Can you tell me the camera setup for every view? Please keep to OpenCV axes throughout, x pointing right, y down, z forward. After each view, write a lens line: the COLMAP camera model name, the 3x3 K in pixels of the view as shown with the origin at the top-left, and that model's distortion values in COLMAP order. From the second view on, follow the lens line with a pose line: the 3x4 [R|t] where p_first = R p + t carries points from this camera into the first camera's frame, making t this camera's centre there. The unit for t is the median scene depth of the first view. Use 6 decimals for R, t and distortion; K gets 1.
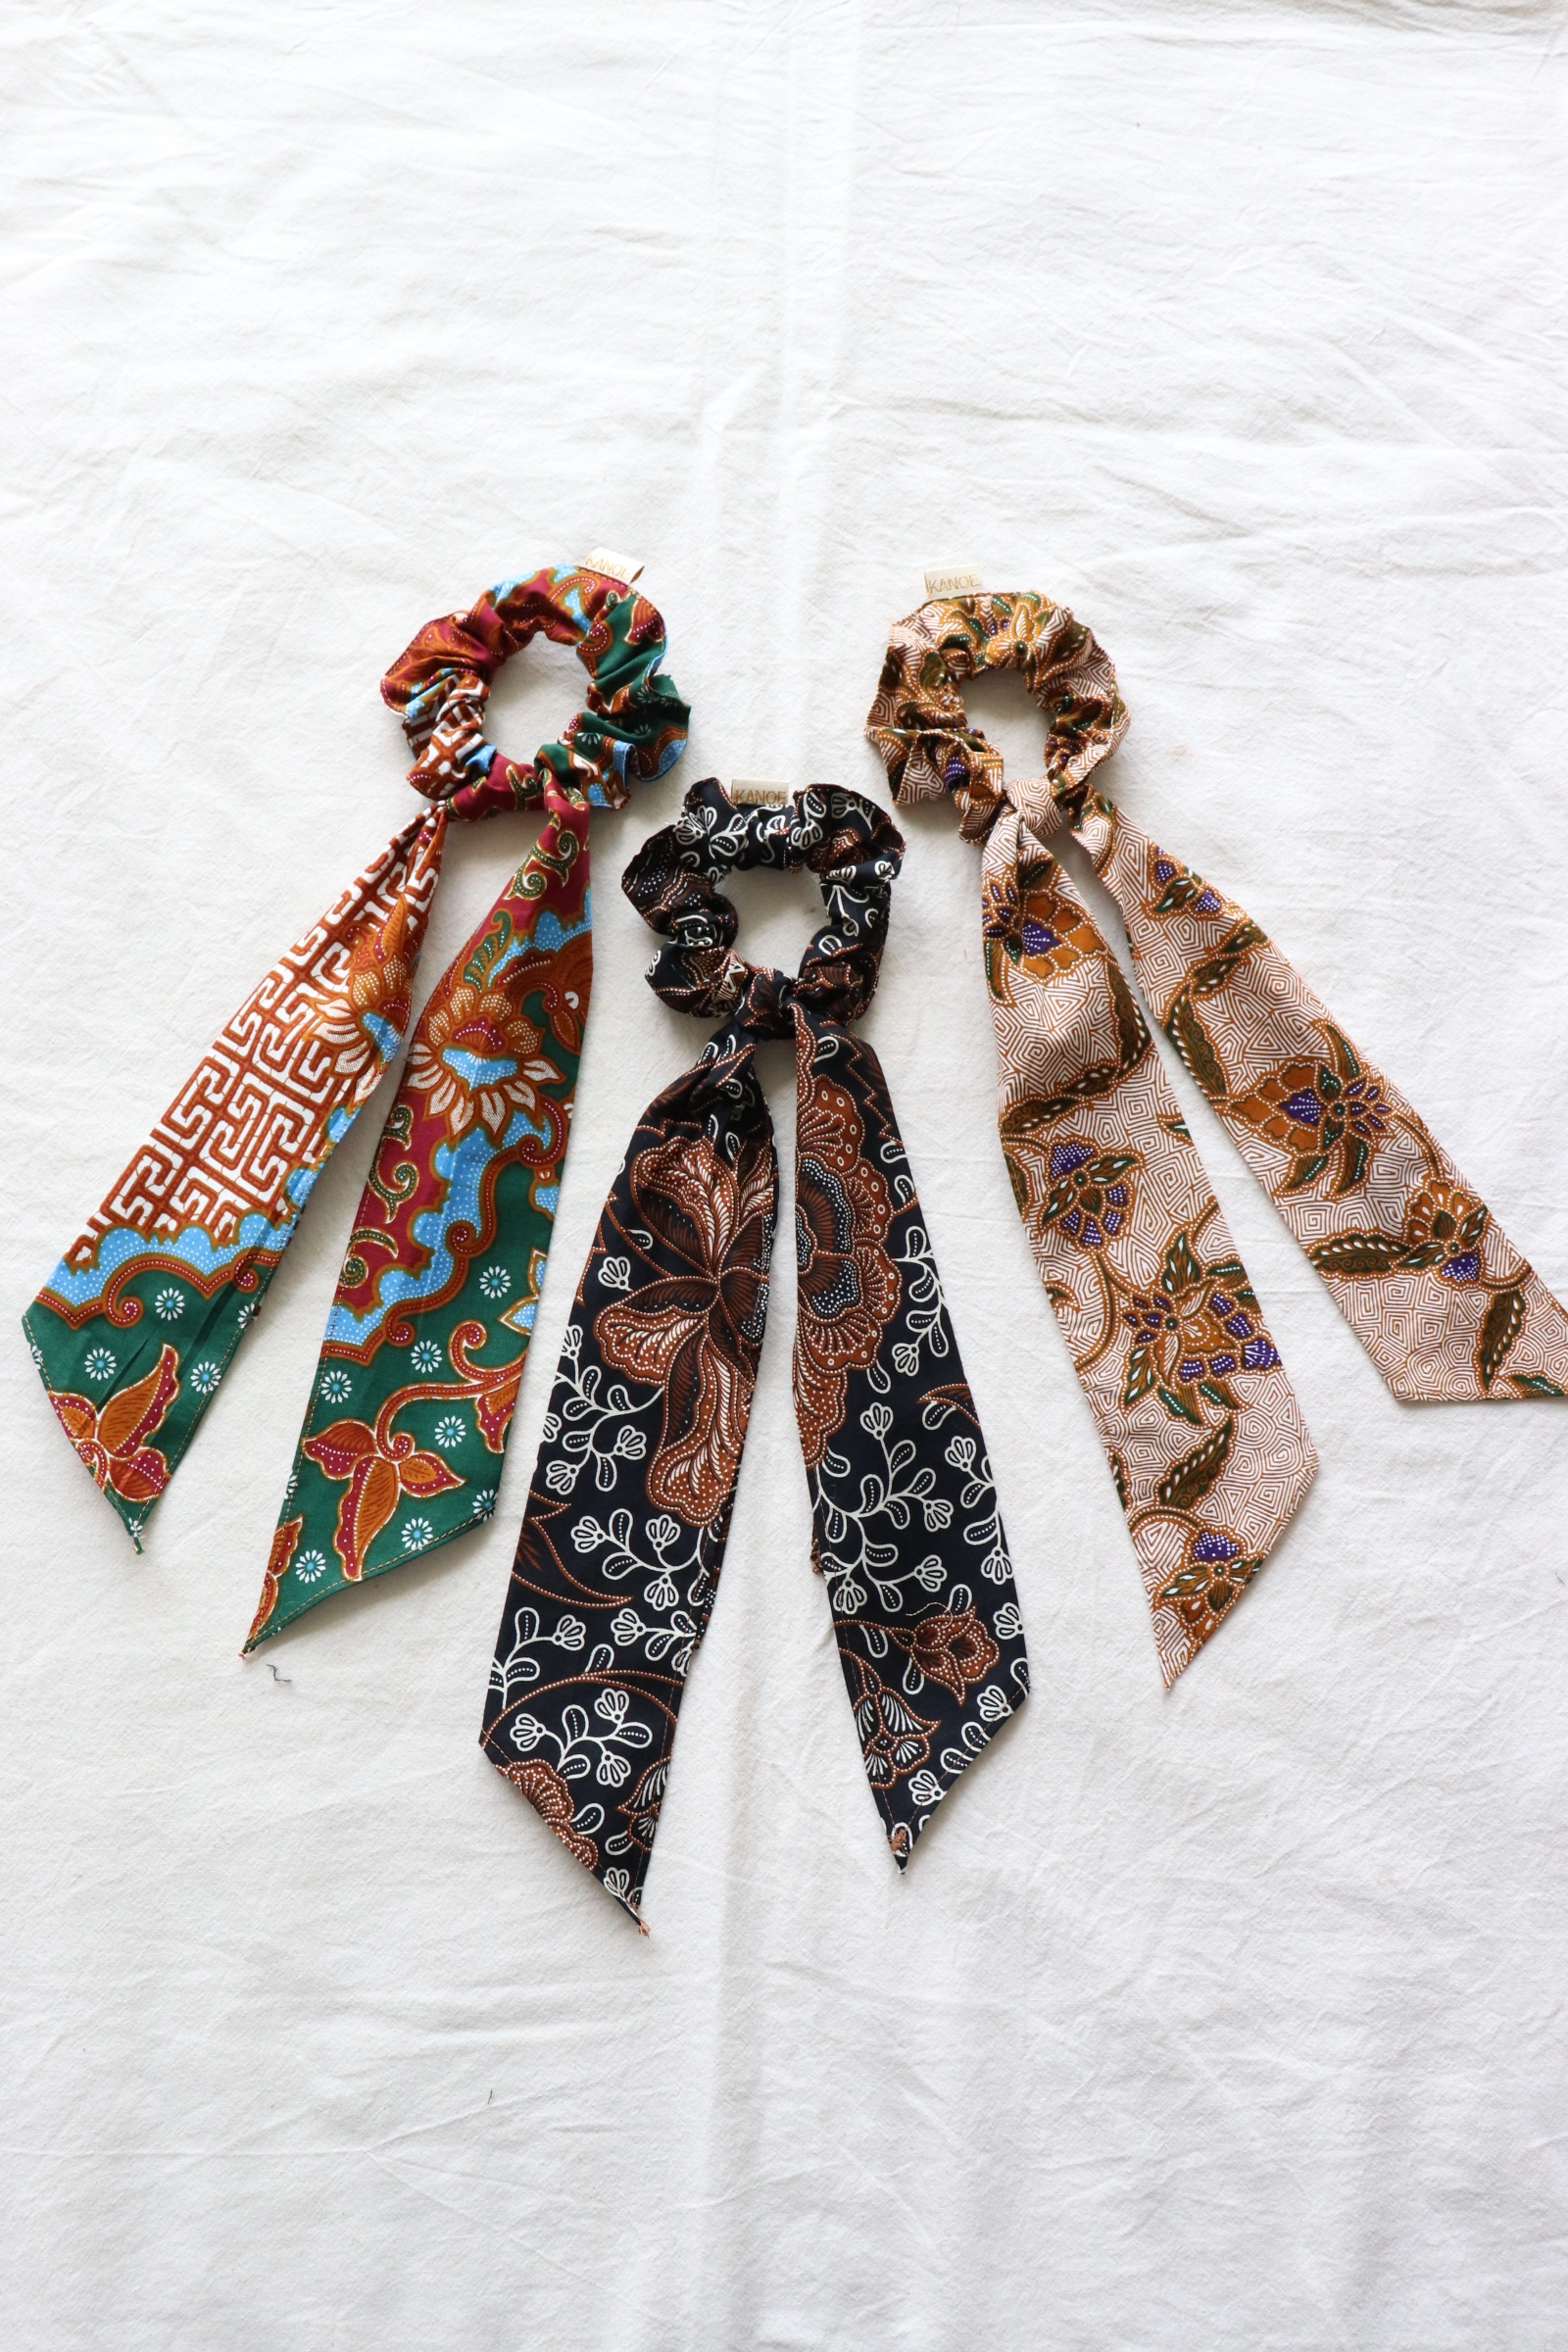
lens RADIAL K [[2072.0, 0, 784.0], [0, 2072.0, 1176.0], [0, 0, 1]] dist [-0.183361, 0.166484]
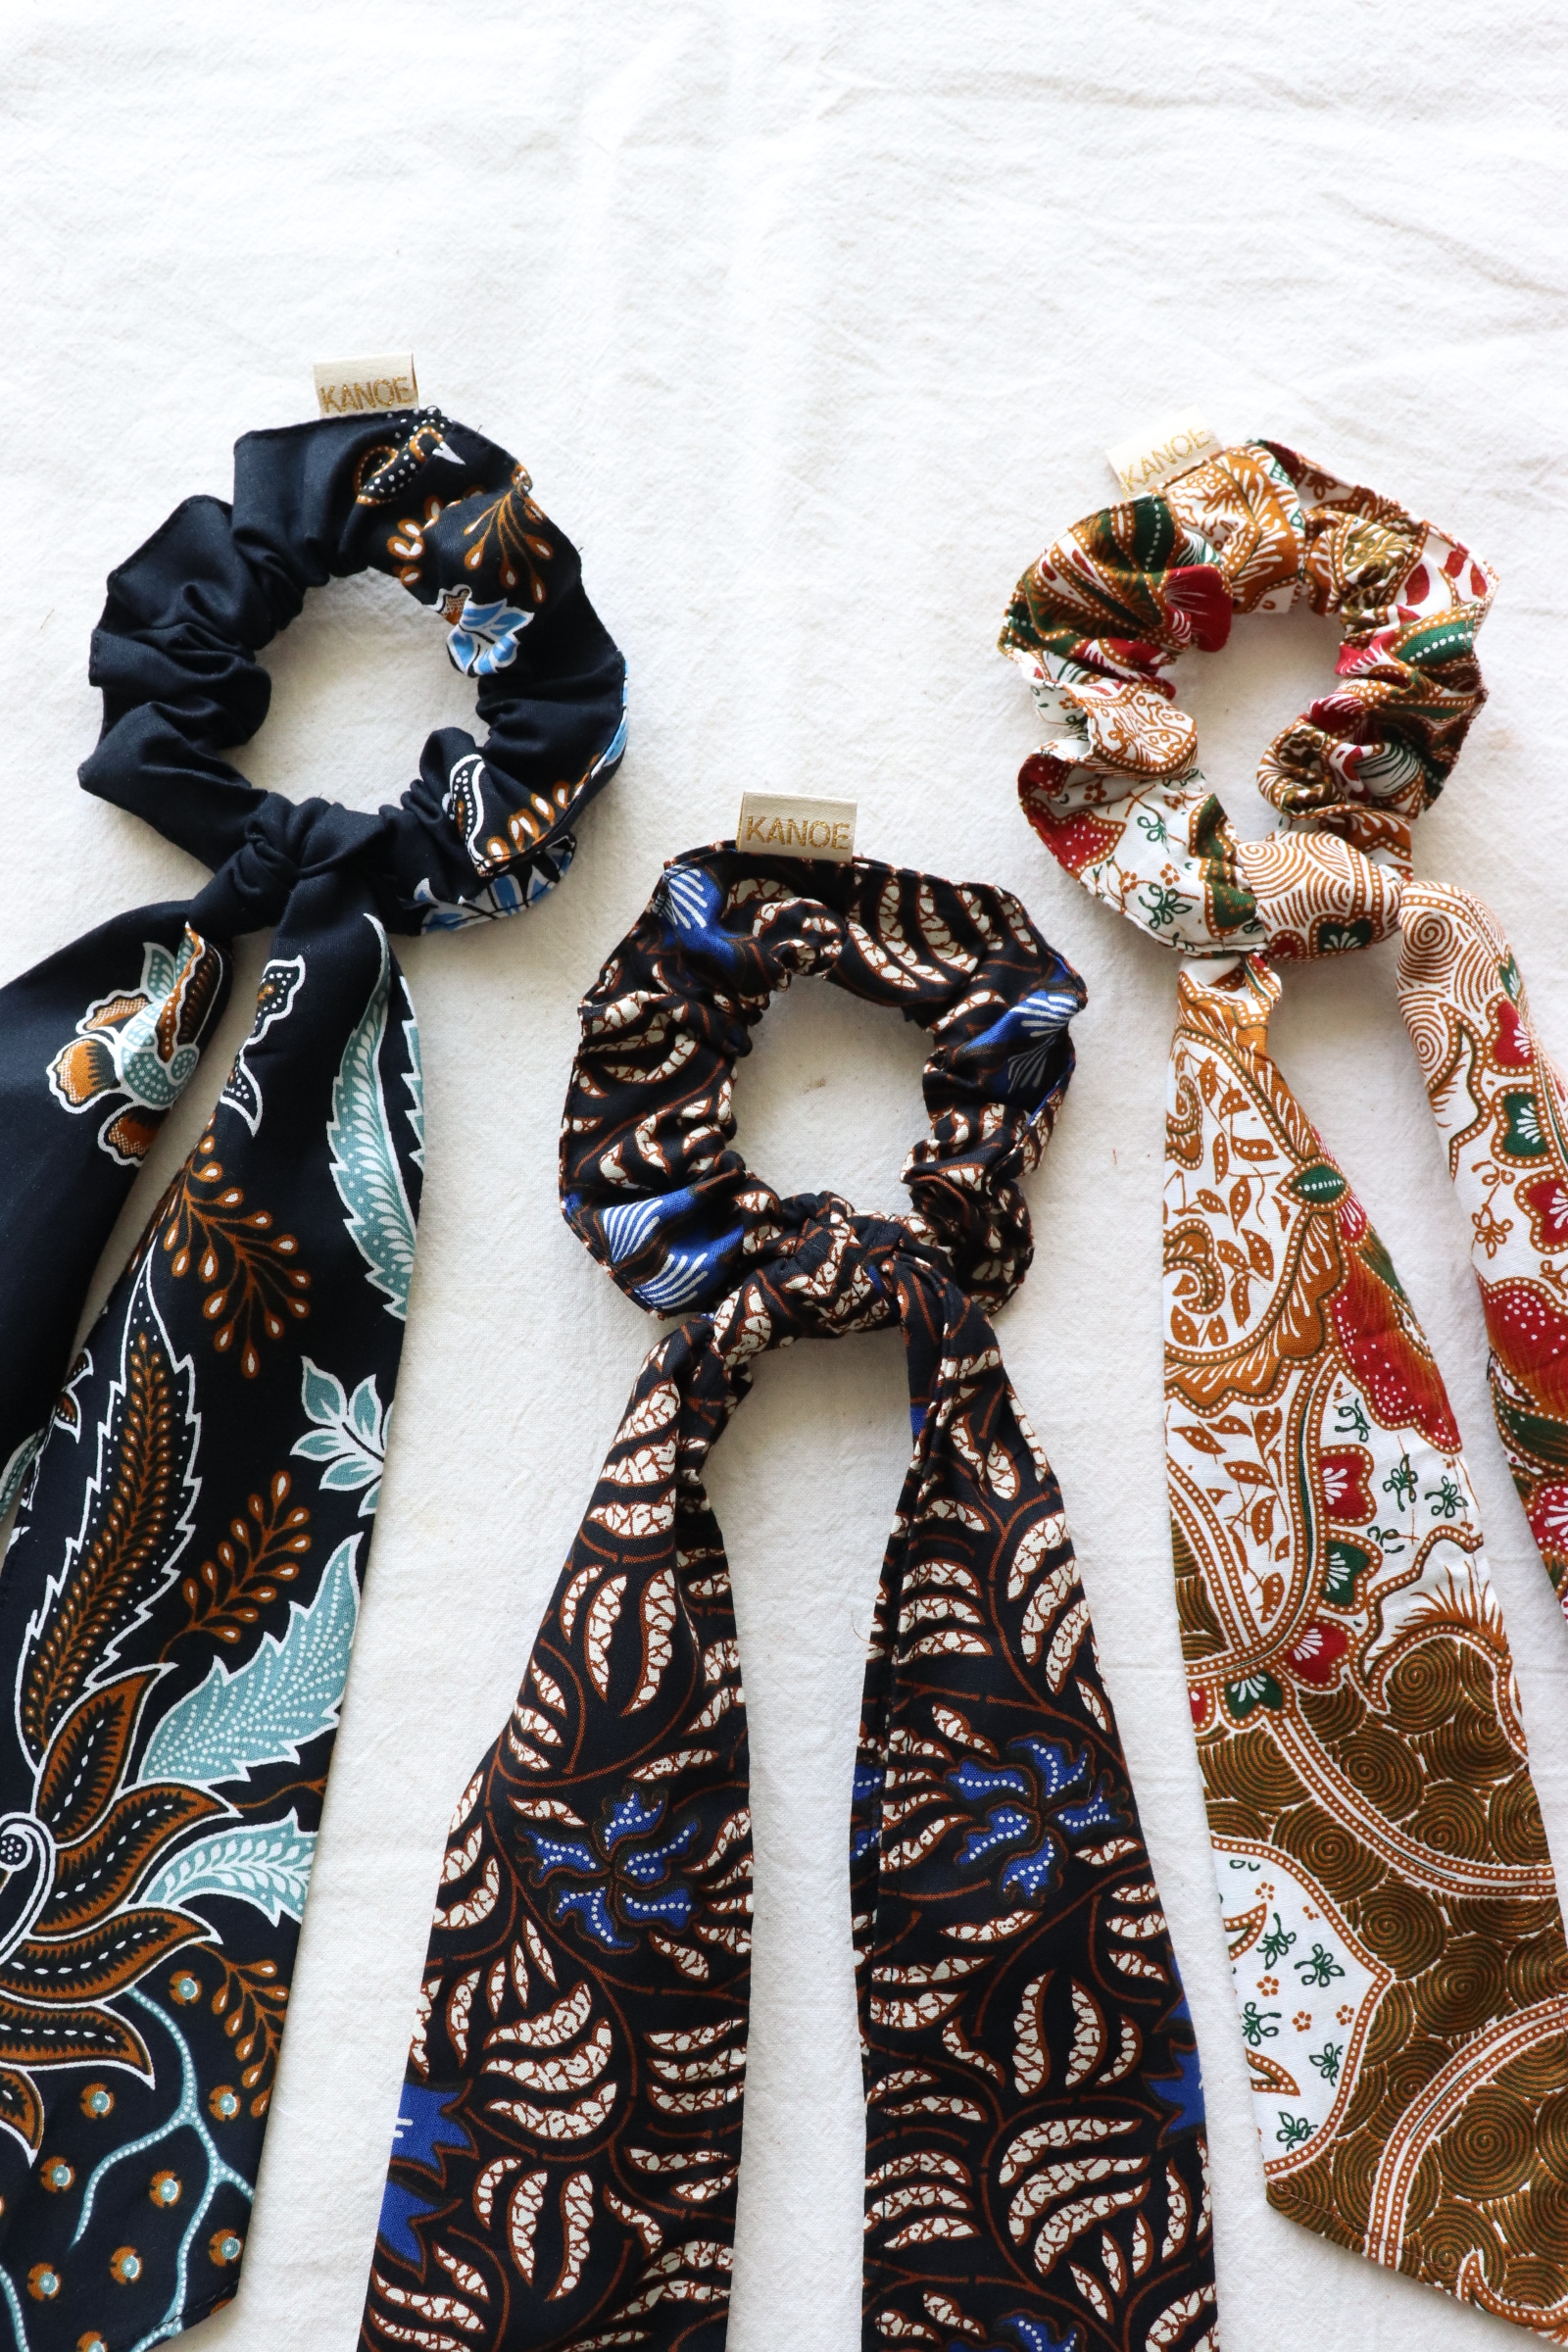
lens RADIAL K [[2172.5, 0, 789.9], [0, 2172.5, 1172.2], [0, 0, 1]] dist [-0.210784, 0.218029]
pose [[0.999380, -0.034571, -0.006714, 0.008448], [0.035054, 0.994819, 0.095430, -0.151712], [0.003380, -0.095606, 0.995413, 0.430337]]
